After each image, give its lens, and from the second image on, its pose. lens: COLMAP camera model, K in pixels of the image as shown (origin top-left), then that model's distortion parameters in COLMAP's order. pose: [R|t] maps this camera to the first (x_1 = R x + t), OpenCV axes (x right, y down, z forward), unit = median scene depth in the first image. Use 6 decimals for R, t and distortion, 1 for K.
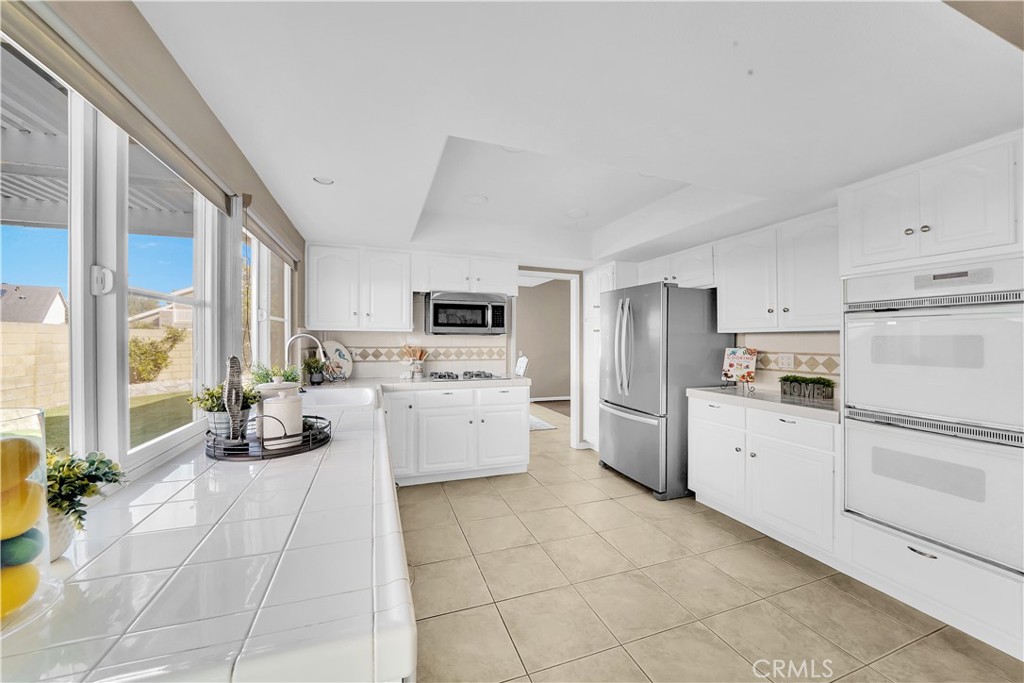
lens RADIAL K [[391.7, 0, 513.5], [0, 391.7, 336.8], [0, 0, 1]] dist [-0.002209, -0.000135]
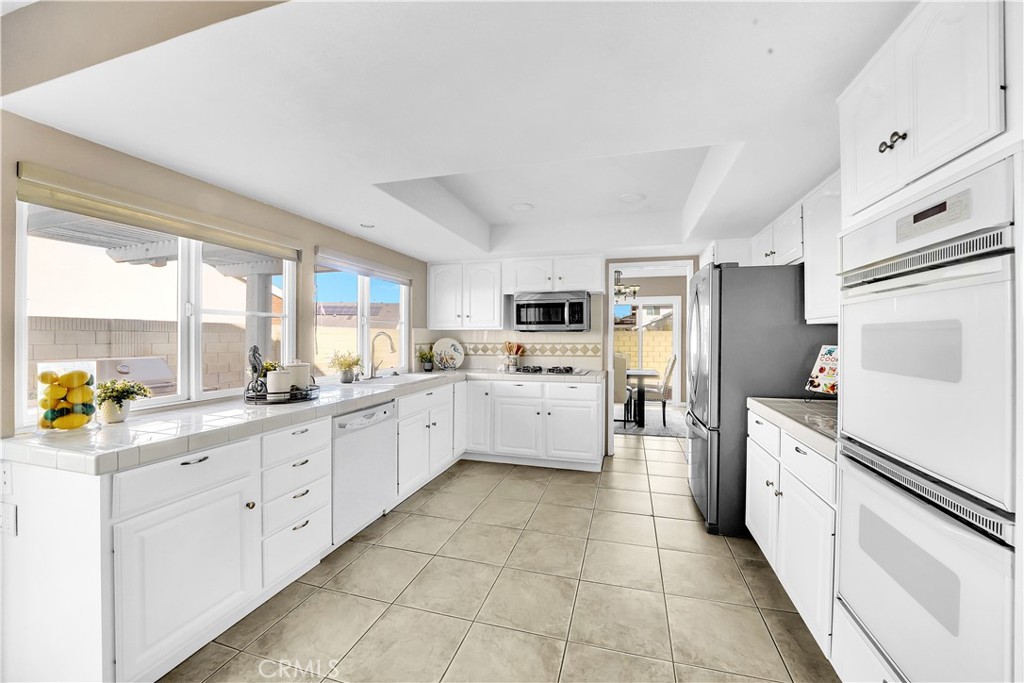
lens RADIAL K [[391.7, 0, 513.5], [0, 391.7, 336.8], [0, 0, 1]] dist [-0.002209, -0.000135]
pose [[0.804650, -0.007509, -0.593703, 0.451968], [0.011642, 0.999927, 0.003132, 0.004359], [0.593636, -0.009431, 0.804679, 0.096051]]
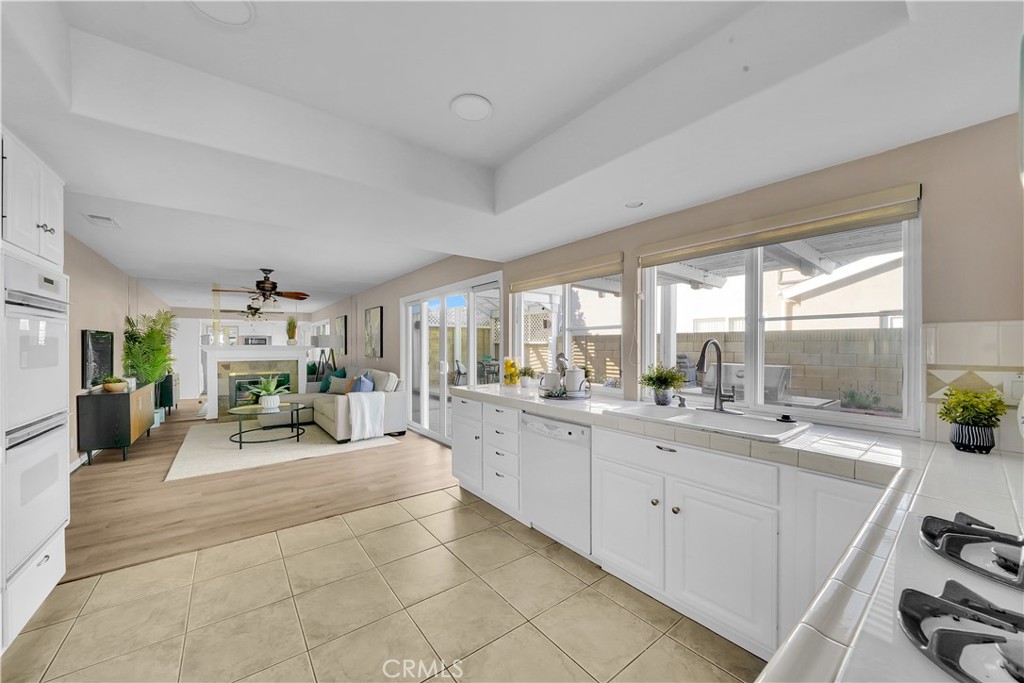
lens RADIAL K [[366.8, 0, 508.0], [0, 366.8, 353.9], [0, 0, 1]] dist [-0.000244, -0.000038]
pose [[-0.952608, -0.001397, -0.304199, 0.102325], [-0.003919, 0.999963, 0.007680, 0.012341], [0.304177, 0.008508, -0.952578, 1.066626]]
